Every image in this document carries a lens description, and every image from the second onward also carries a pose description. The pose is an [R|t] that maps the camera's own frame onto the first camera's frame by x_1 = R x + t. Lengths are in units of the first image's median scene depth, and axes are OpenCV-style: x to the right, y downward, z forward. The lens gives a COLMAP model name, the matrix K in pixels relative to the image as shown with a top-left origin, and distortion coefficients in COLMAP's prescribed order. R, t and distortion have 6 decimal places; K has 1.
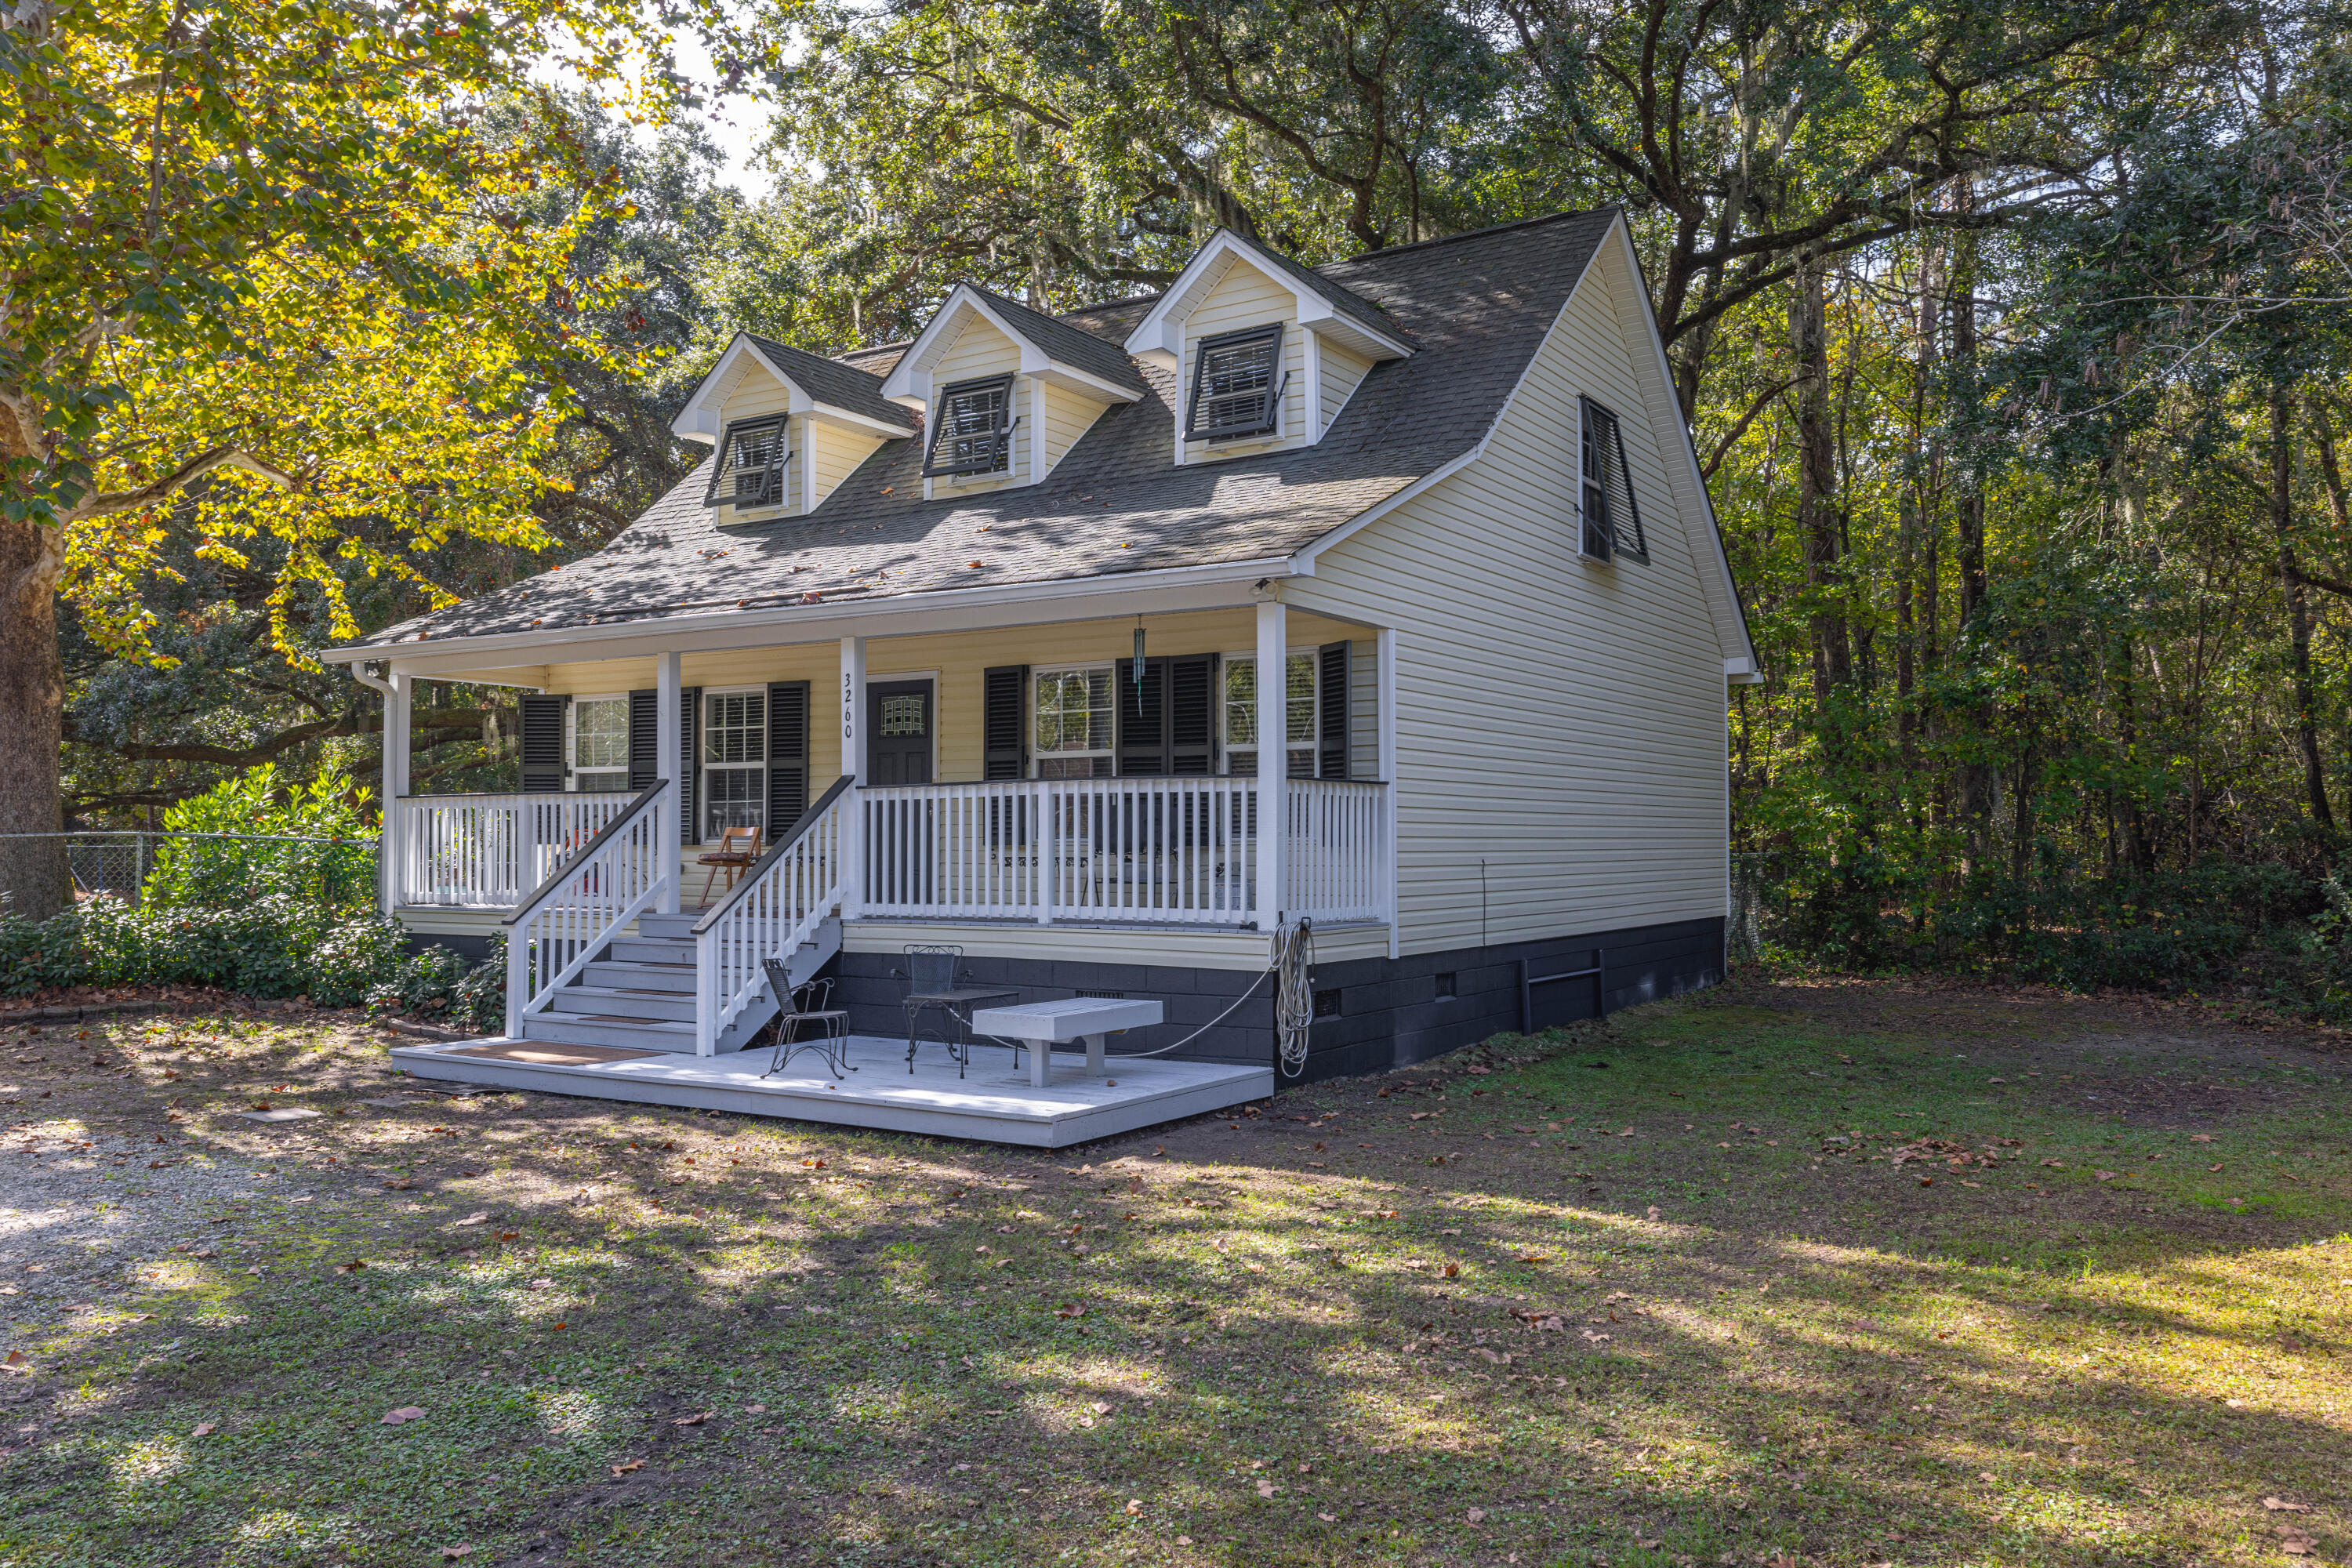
lens RADIAL K [[1750.9, 0, 1169.8], [0, 1750.9, 846.8], [0, 0, 1]] dist [-0.004217, 0.002057]
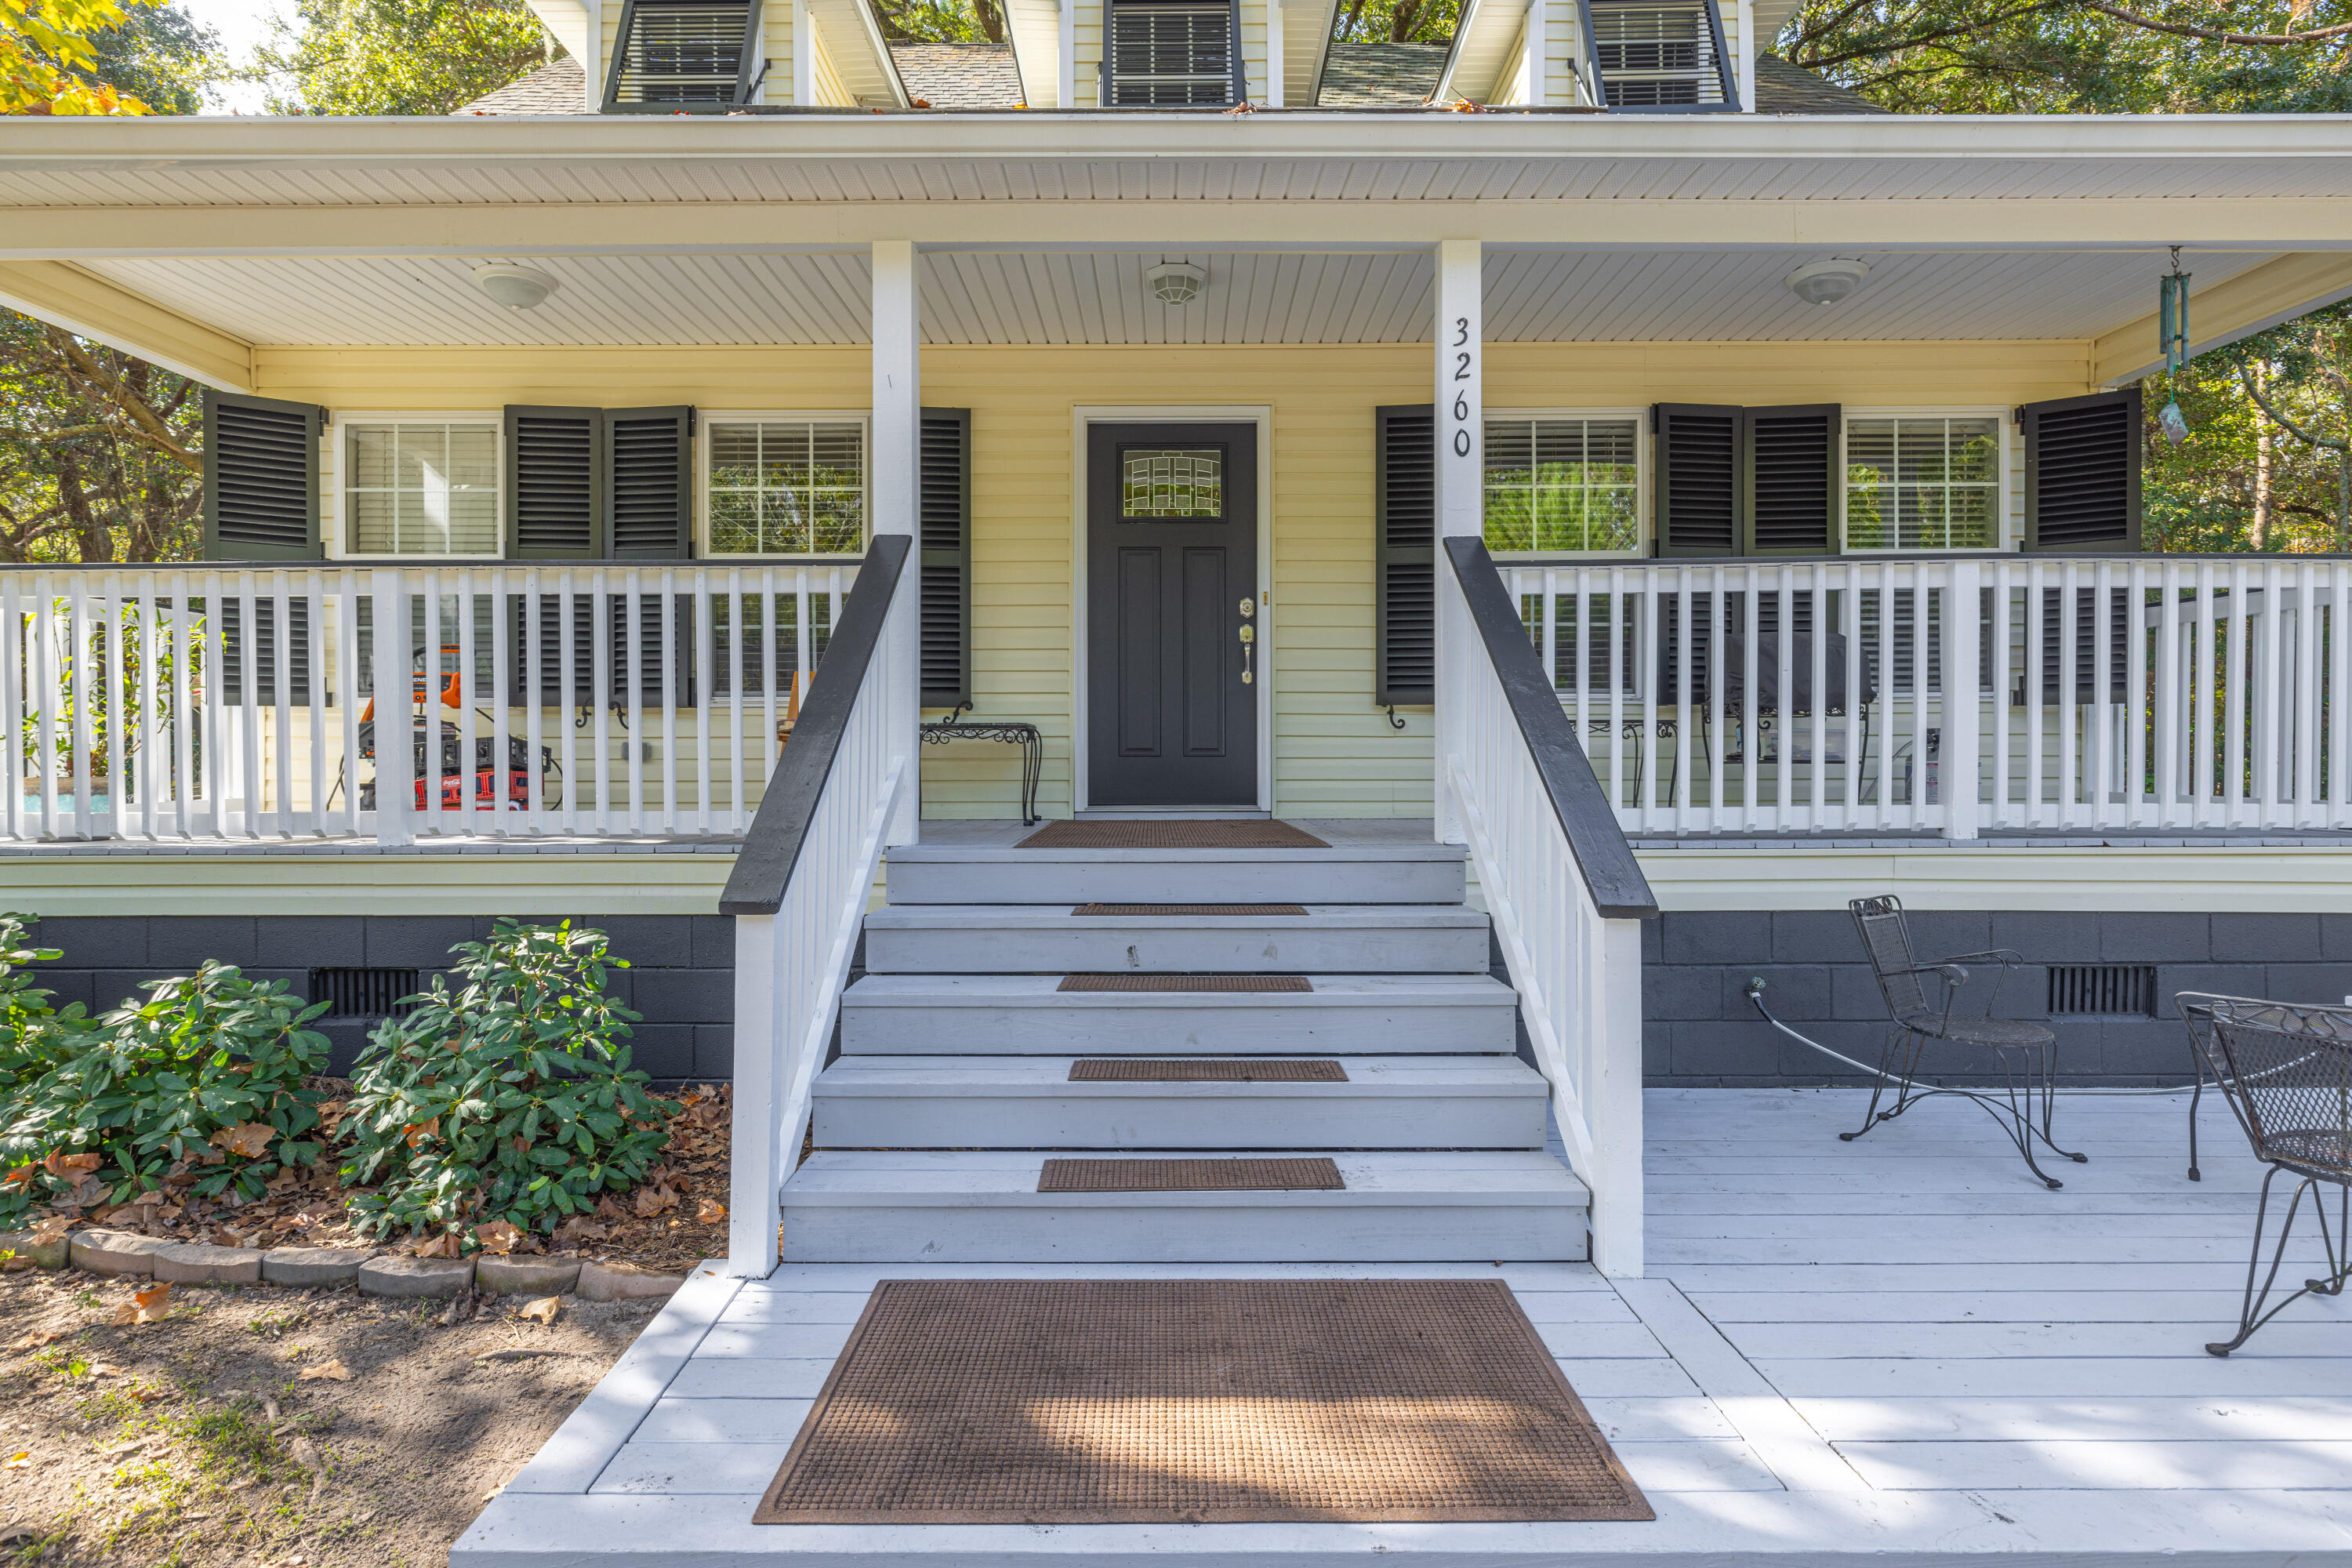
lens RADIAL K [[1175.6, 0, 1169.3], [0, 1175.6, 751.0], [0, 0, 1]] dist [-0.000764, 0.001552]
pose [[0.845006, -0.002444, 0.534751, -0.399513], [0.005421, 0.999977, -0.003997, 0.016091], [-0.534729, 0.006276, 0.845000, 0.741377]]
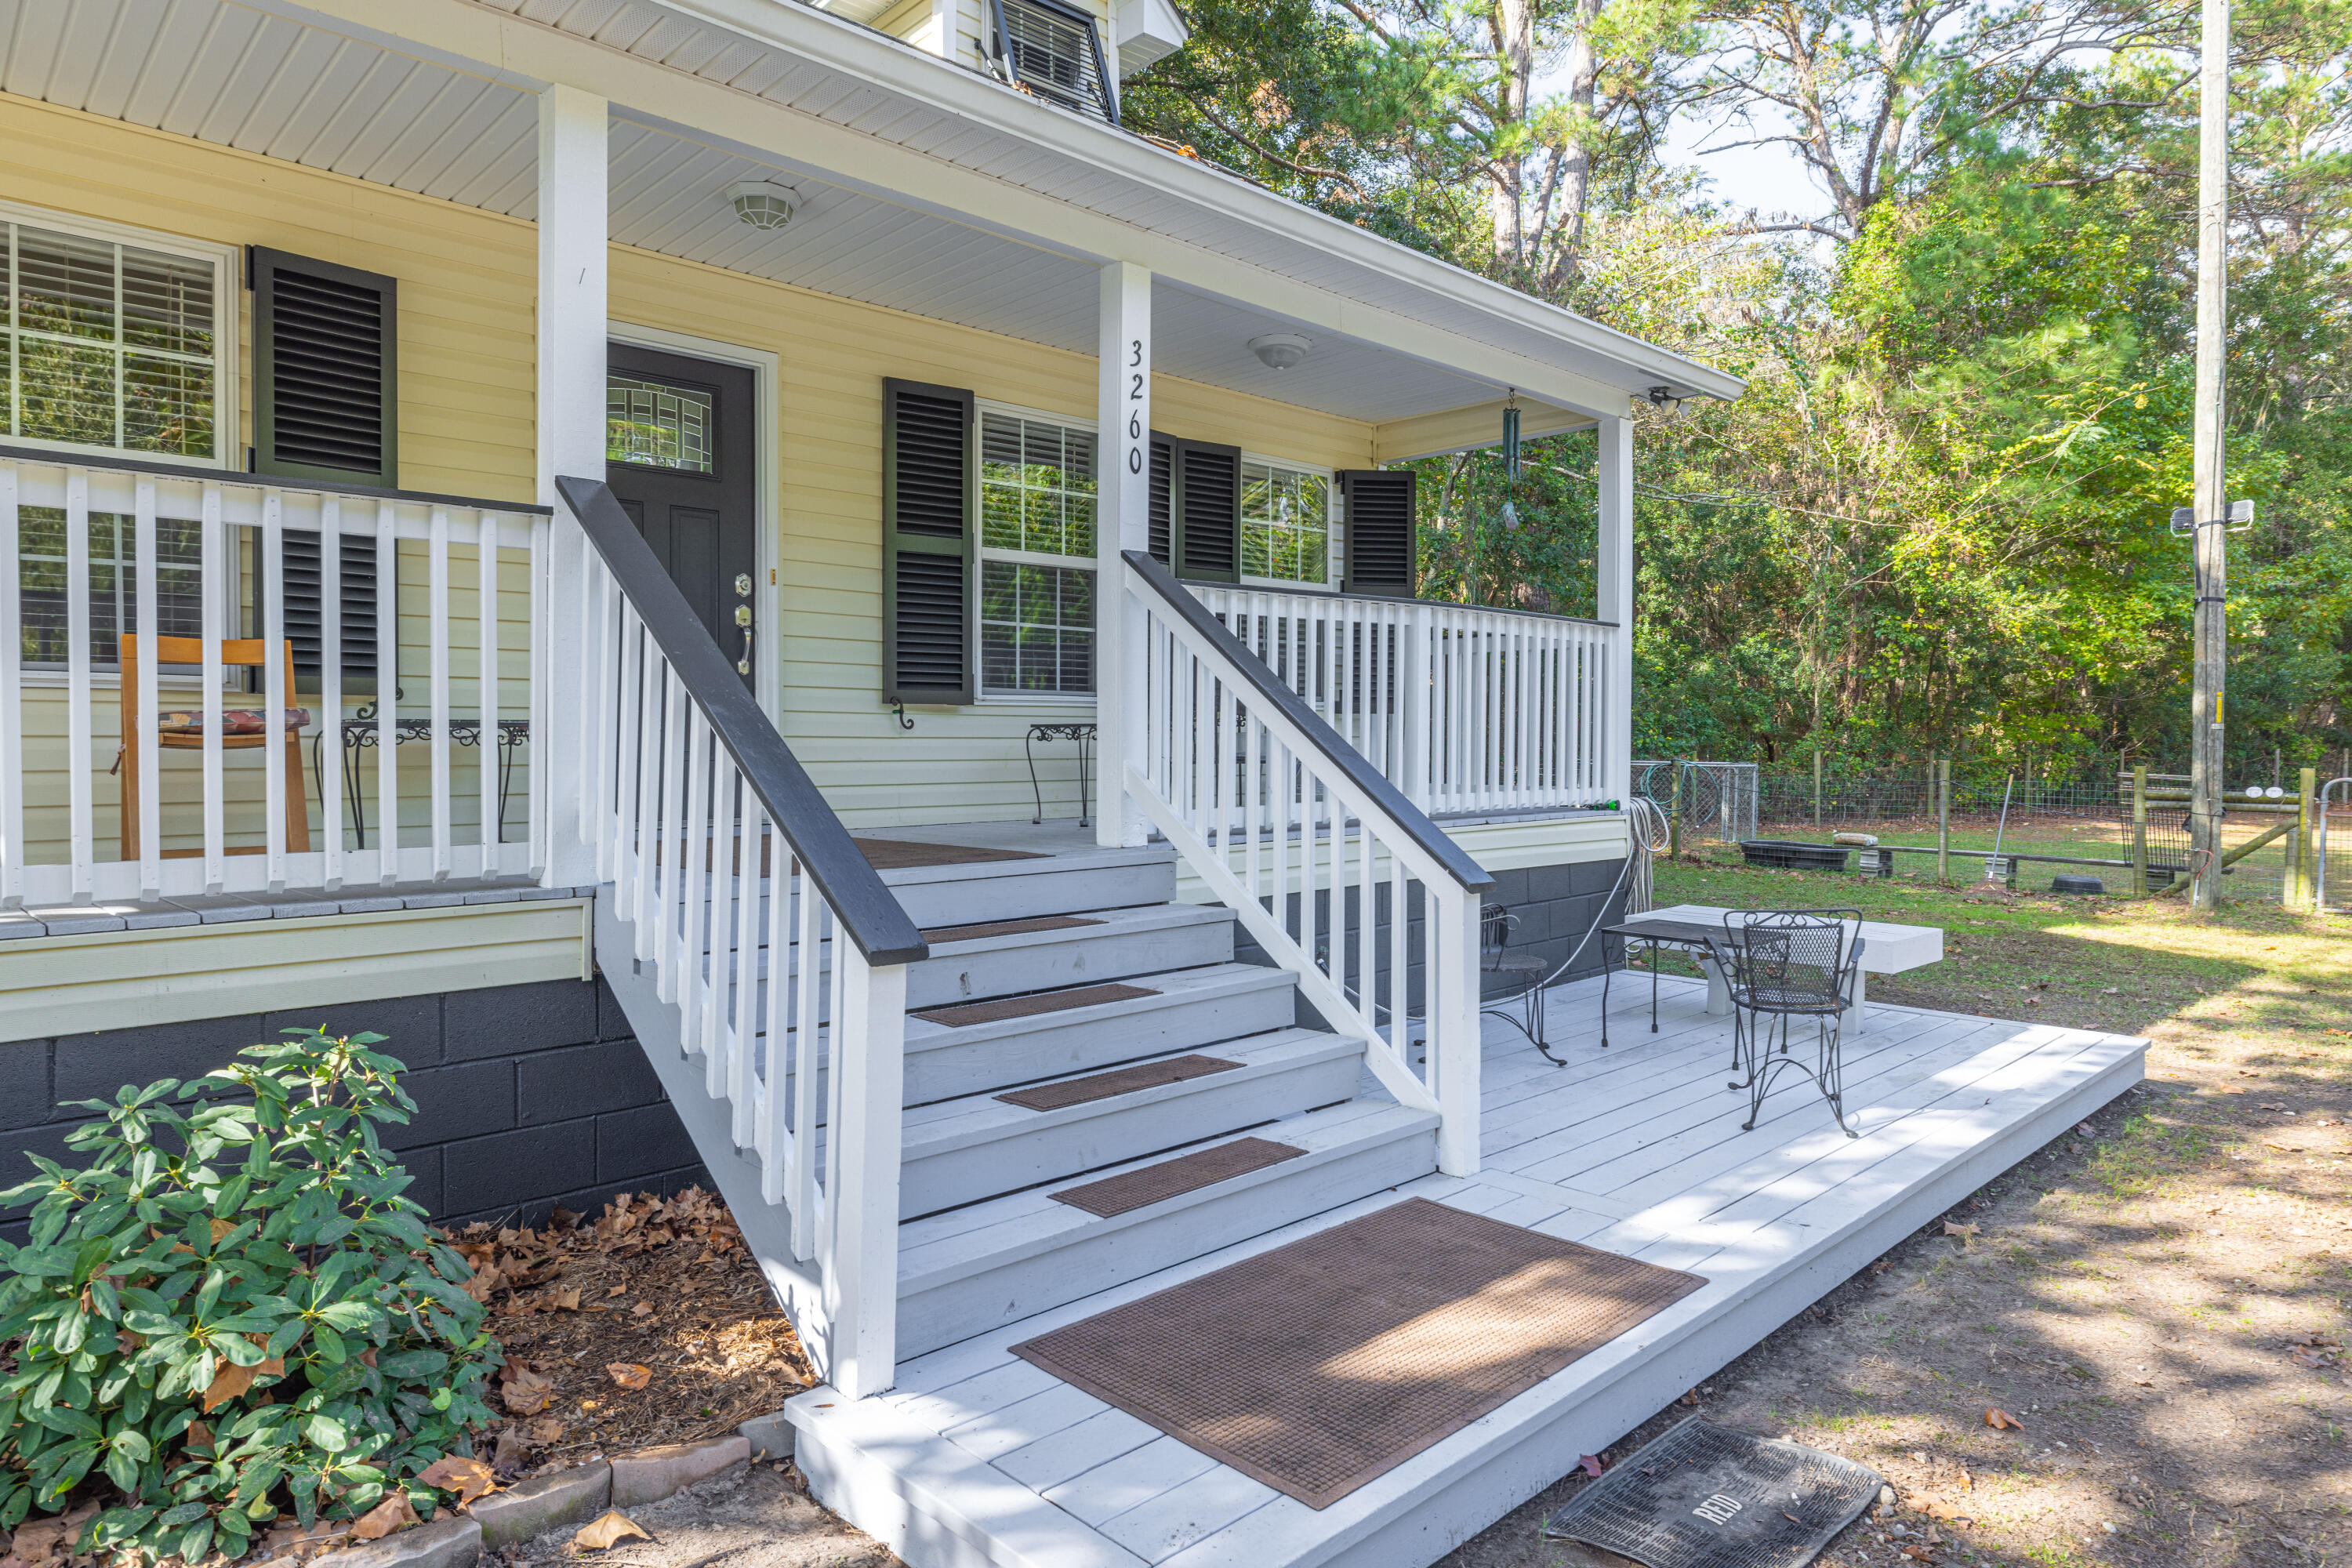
lens RADIAL K [[1395.7, 0, 1164.8], [0, 1395.7, 750.6], [0, 0, 1]] dist [0.002069, -0.000629]
pose [[0.250070, -0.008987, 0.968186, -0.537756], [0.005796, 0.999953, 0.007784, 0.010544], [-0.968210, 0.003665, 0.250110, 0.859081]]
